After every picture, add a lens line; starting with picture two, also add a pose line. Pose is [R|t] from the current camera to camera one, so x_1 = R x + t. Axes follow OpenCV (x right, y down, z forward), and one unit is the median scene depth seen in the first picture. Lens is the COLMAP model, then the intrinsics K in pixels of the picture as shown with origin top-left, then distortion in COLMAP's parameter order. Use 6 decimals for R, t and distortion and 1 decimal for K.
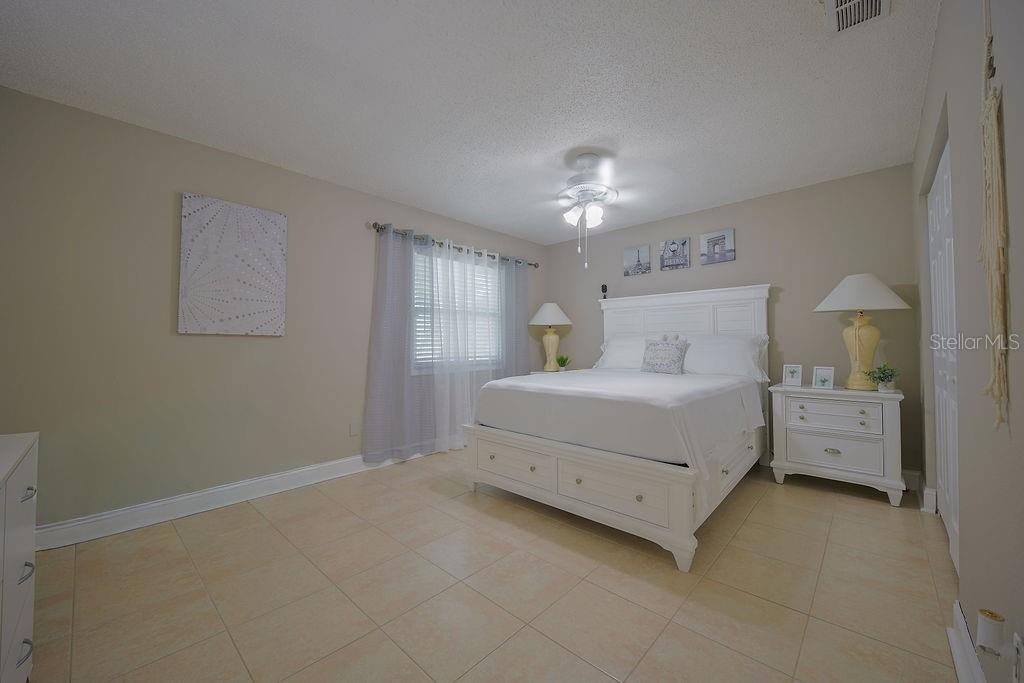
lens RADIAL K [[391.9, 0, 509.7], [0, 391.9, 337.7], [0, 0, 1]] dist [0.009300, -0.007511]
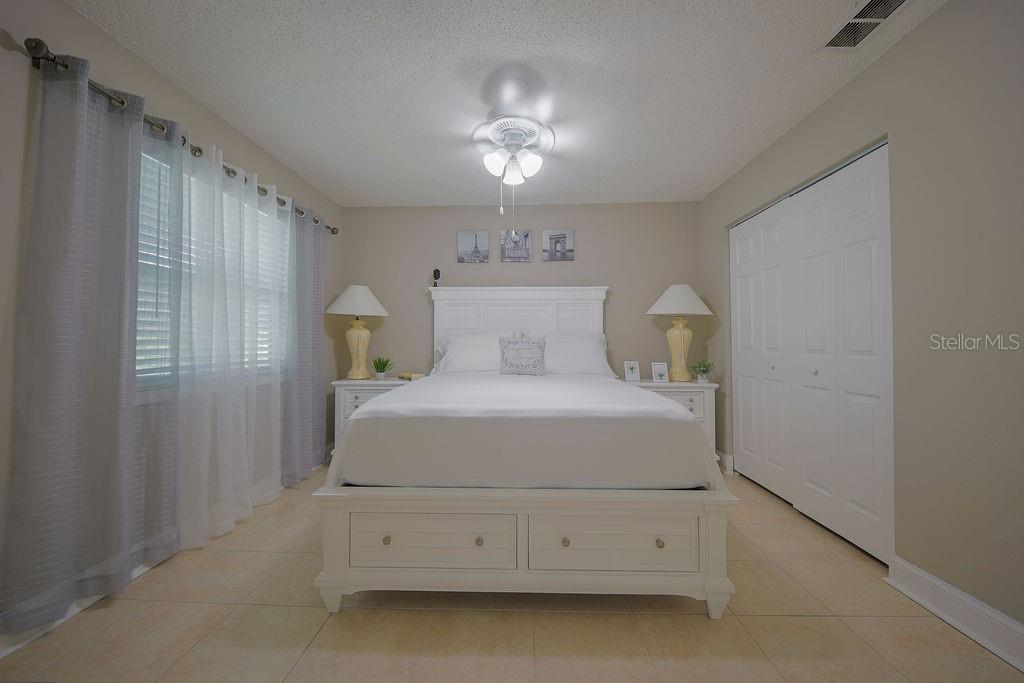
lens RADIAL K [[391.9, 0, 509.7], [0, 391.9, 337.7], [0, 0, 1]] dist [0.009300, -0.007511]
pose [[0.748797, 0.013378, 0.662665, -0.215365], [-0.014456, 0.999888, -0.003852, 0.008951], [-0.662642, -0.006695, 0.748906, 0.336451]]
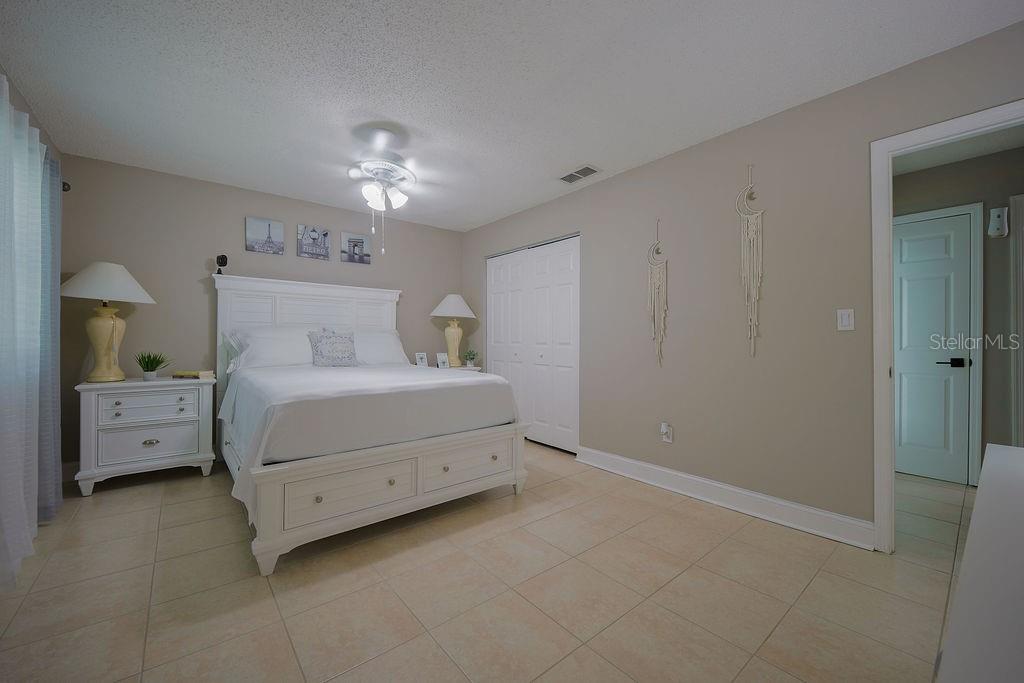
lens RADIAL K [[397.3, 0, 512.0], [0, 397.3, 341.5], [0, 0, 1]] dist [-0.001831, -0.000278]
pose [[0.121583, -0.001702, 0.992580, -0.509840], [-0.023678, 0.999709, 0.004615, 0.012404], [-0.992299, -0.024063, 0.121507, 0.428830]]
